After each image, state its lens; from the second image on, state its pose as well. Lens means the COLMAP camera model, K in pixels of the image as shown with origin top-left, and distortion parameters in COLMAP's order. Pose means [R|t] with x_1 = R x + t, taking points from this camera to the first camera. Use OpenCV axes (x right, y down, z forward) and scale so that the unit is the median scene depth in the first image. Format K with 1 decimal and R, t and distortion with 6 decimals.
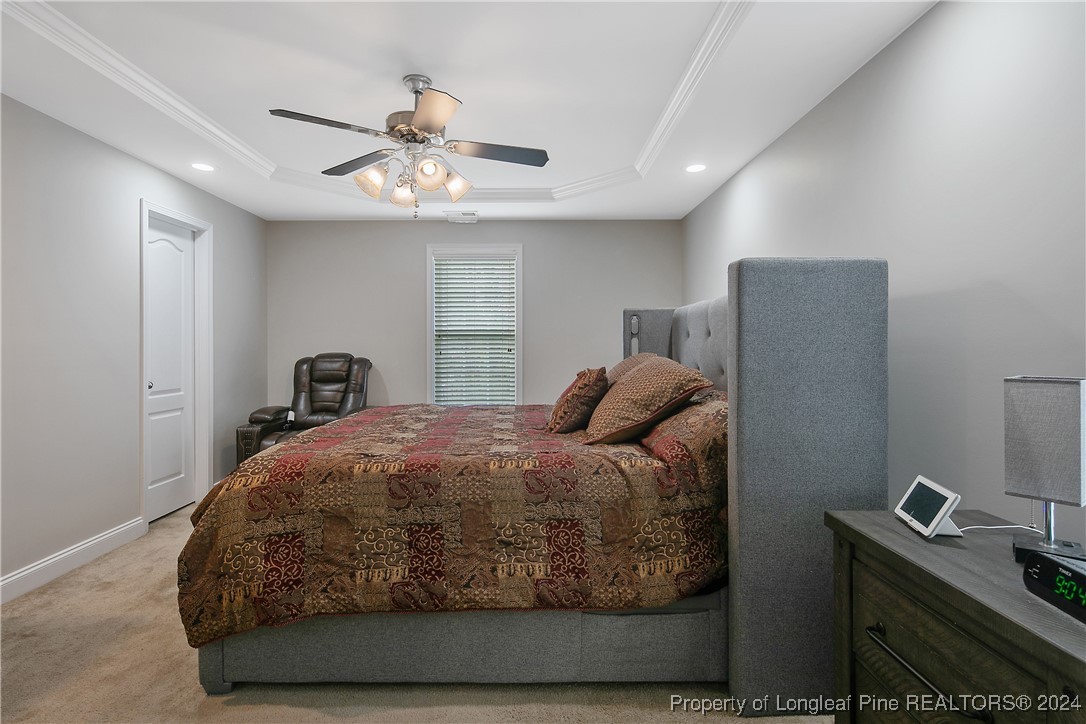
lens RADIAL K [[527.3, 0, 546.8], [0, 527.3, 347.4], [0, 0, 1]] dist [0.002620, -0.000357]
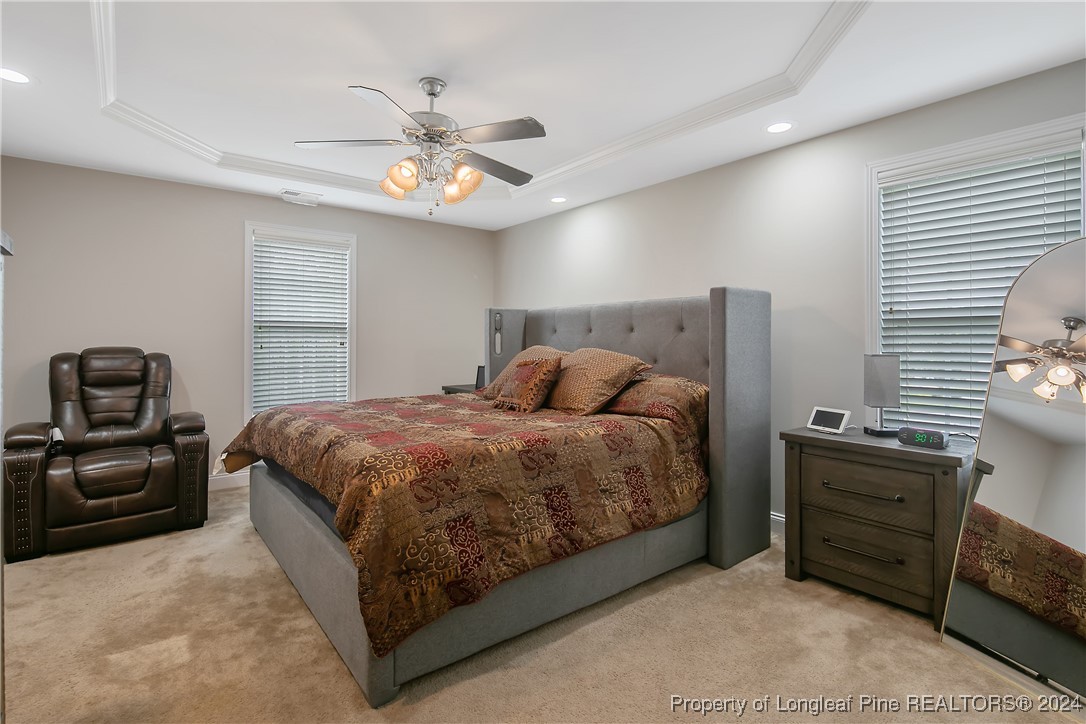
lens RADIAL K [[515.4, 0, 549.2], [0, 515.4, 340.9], [0, 0, 1]] dist [0.000219, -0.000015]
pose [[0.785791, 0.004670, 0.618474, -0.961478], [-0.002617, 0.999988, -0.004225, 0.008421], [-0.618486, 0.001701, 0.785794, 0.087881]]
